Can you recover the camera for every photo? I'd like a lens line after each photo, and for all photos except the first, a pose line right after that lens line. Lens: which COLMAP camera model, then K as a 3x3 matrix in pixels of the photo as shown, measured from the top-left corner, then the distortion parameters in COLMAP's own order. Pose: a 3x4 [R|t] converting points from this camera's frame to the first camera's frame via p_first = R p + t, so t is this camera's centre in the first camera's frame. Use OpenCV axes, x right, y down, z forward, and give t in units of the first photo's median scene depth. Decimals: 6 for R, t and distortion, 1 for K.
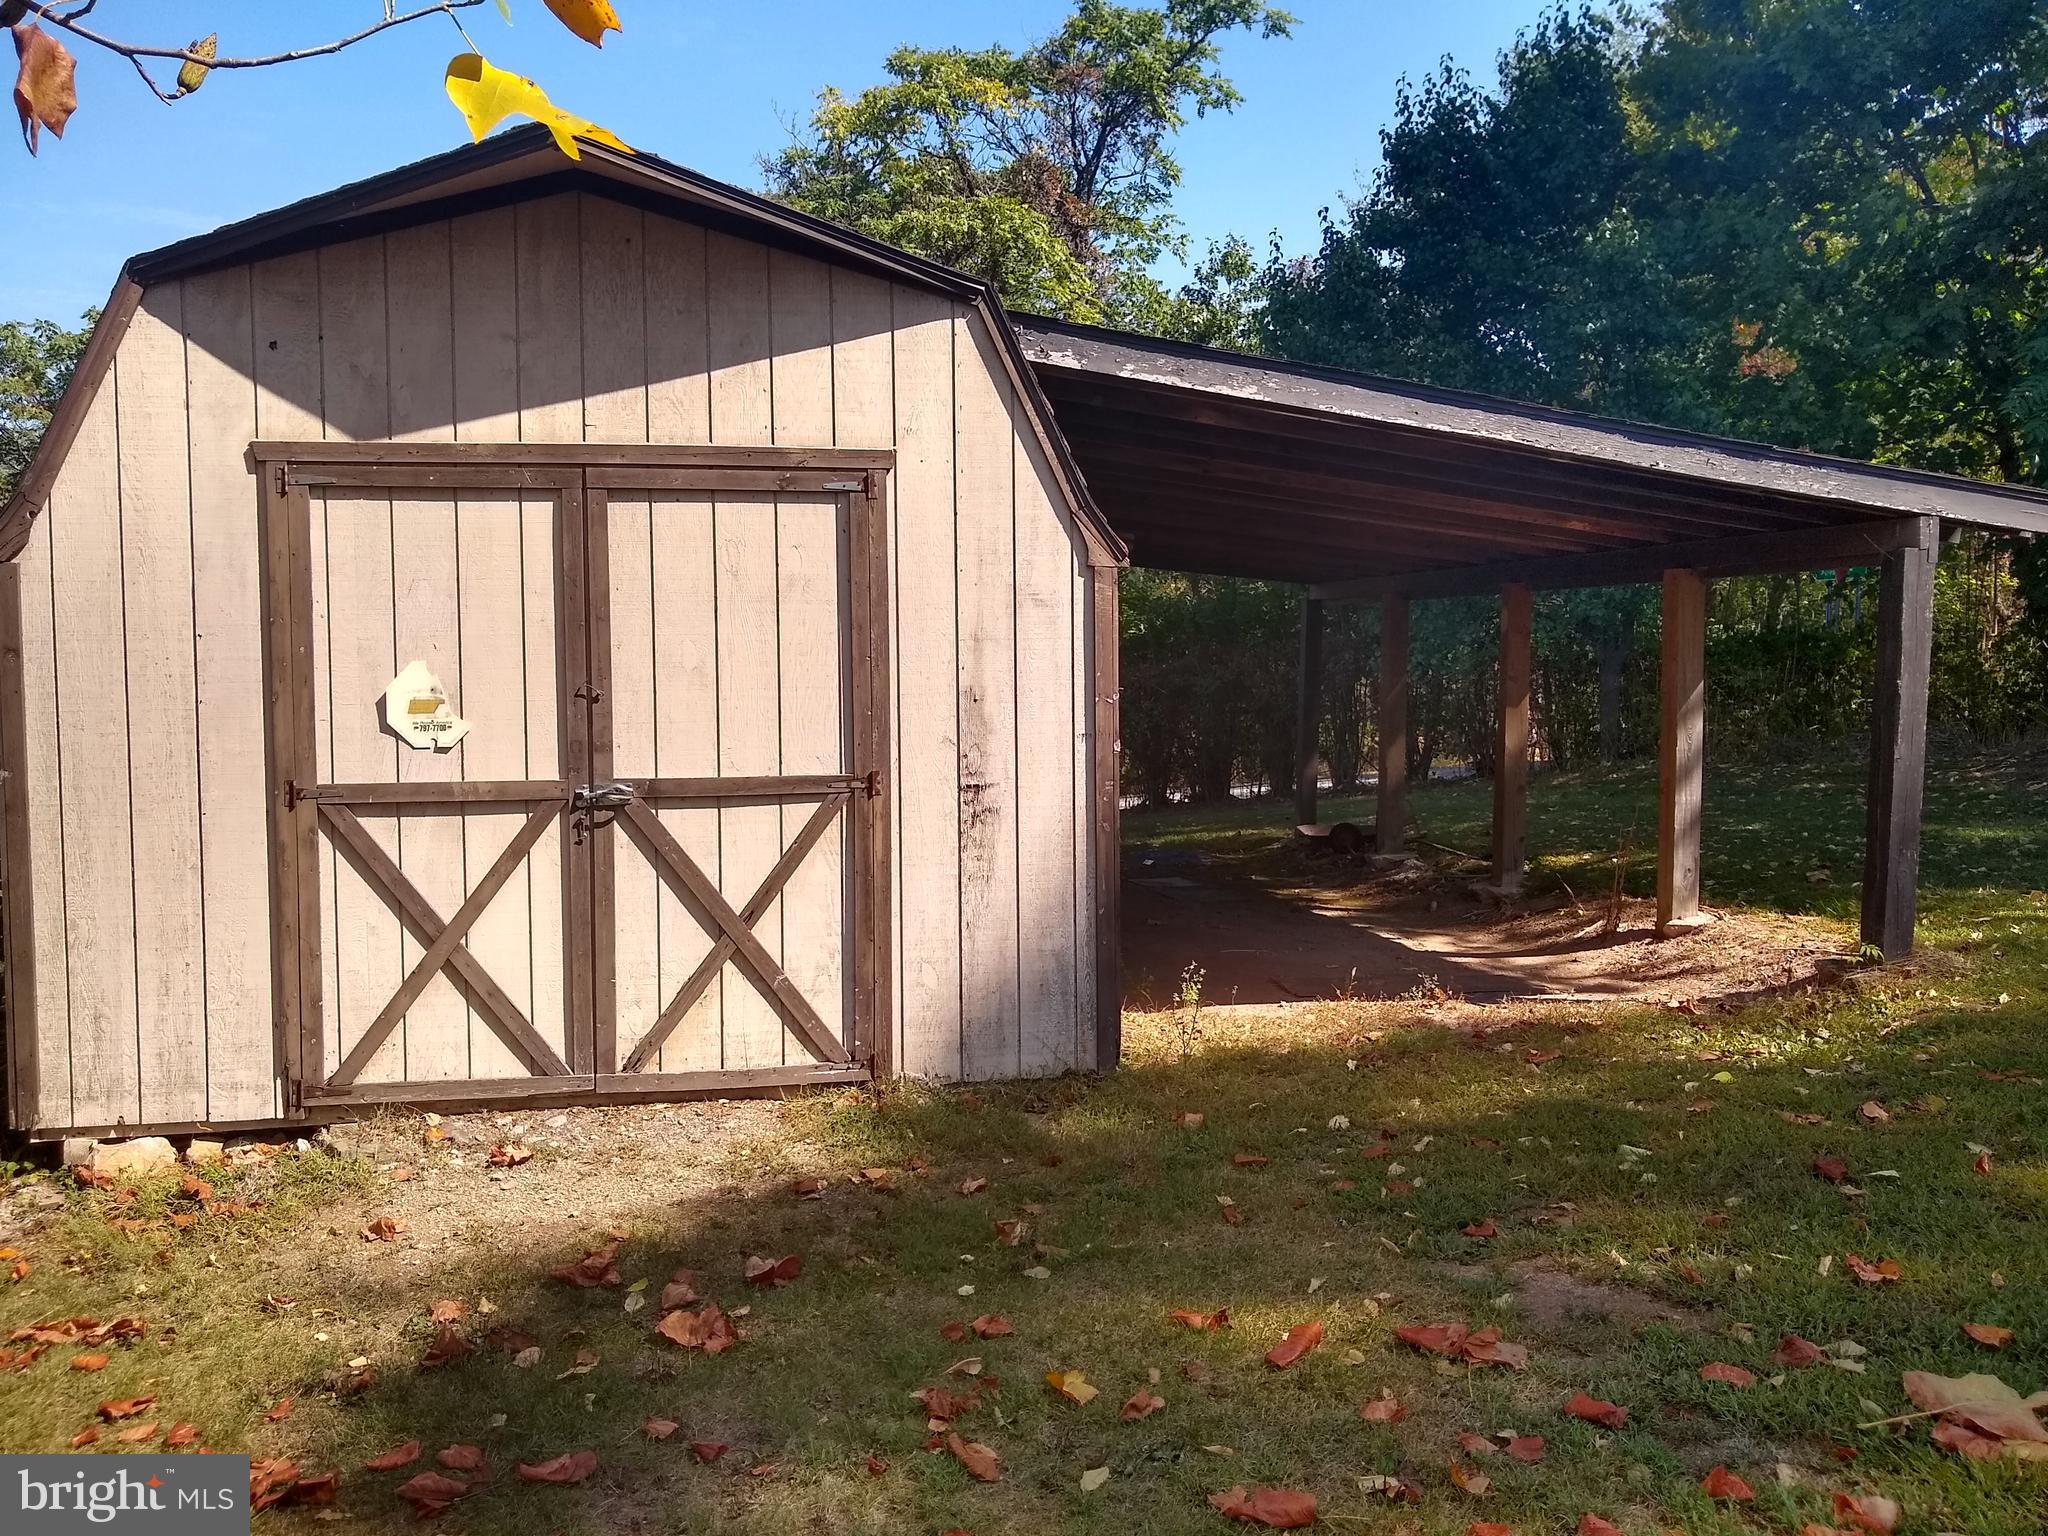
lens RADIAL K [[1616.9, 0, 1055.2], [0, 1616.9, 750.7], [0, 0, 1]] dist [0.054599, -0.125169]
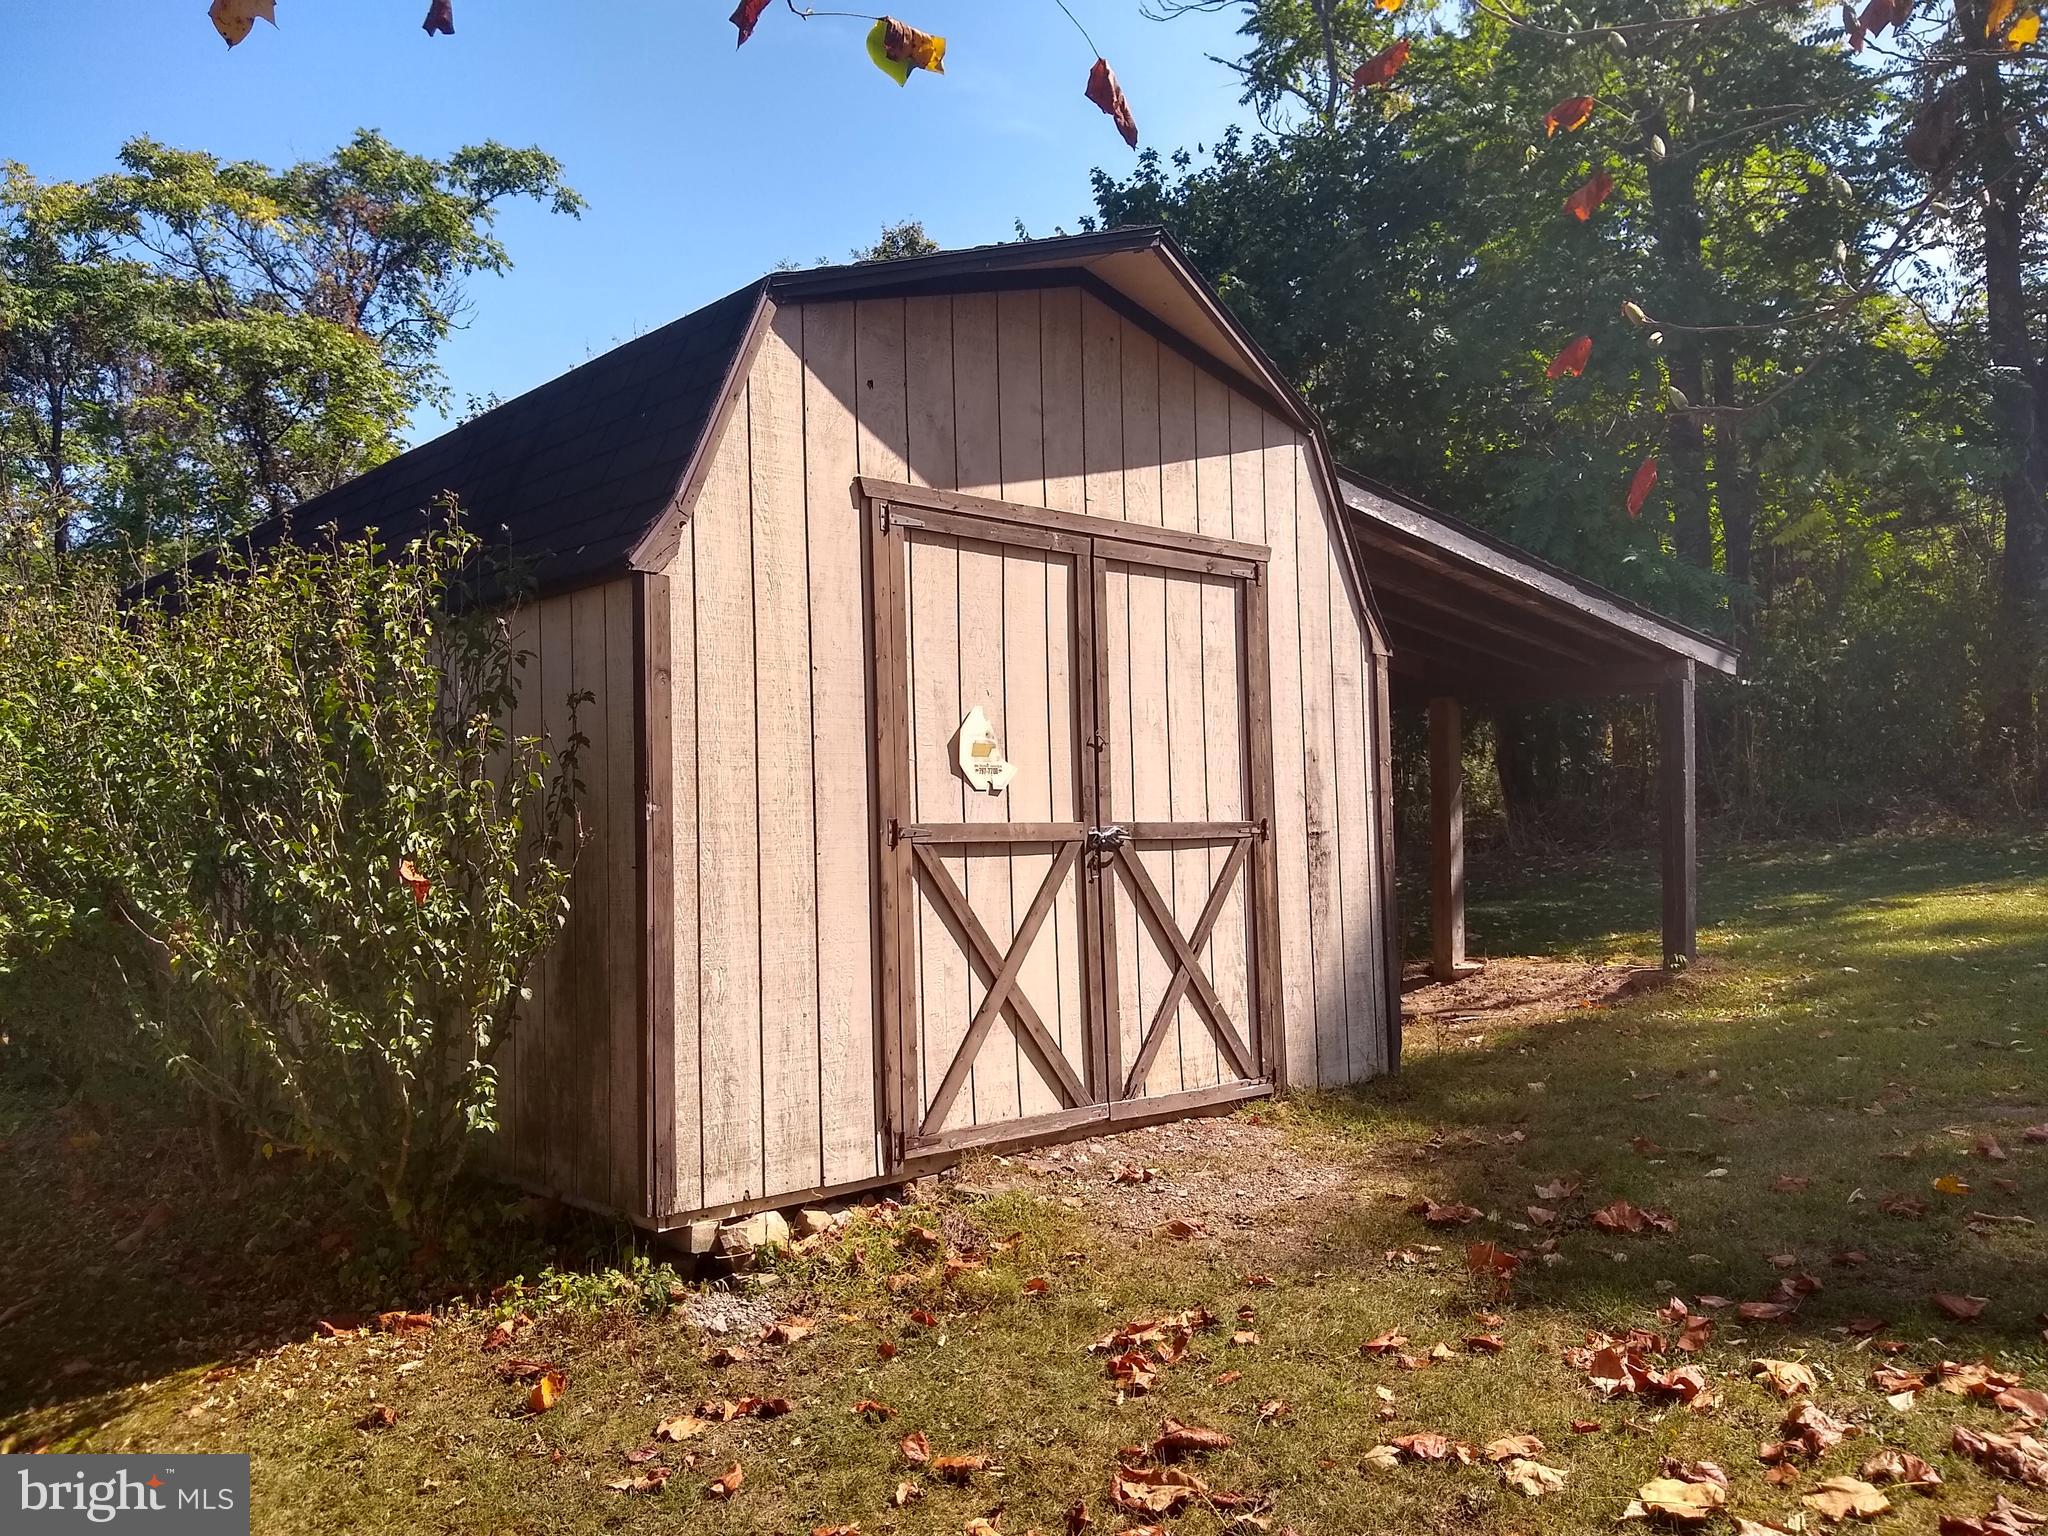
lens RADIAL K [[1616.9, 0, 1055.2], [0, 1616.9, 750.7], [0, 0, 1]] dist [0.054599, -0.125169]
pose [[0.832216, 0.022305, 0.554003, -0.910695], [0.042174, 0.993749, -0.103363, 0.080514], [-0.552845, 0.109385, 0.826073, 0.130386]]
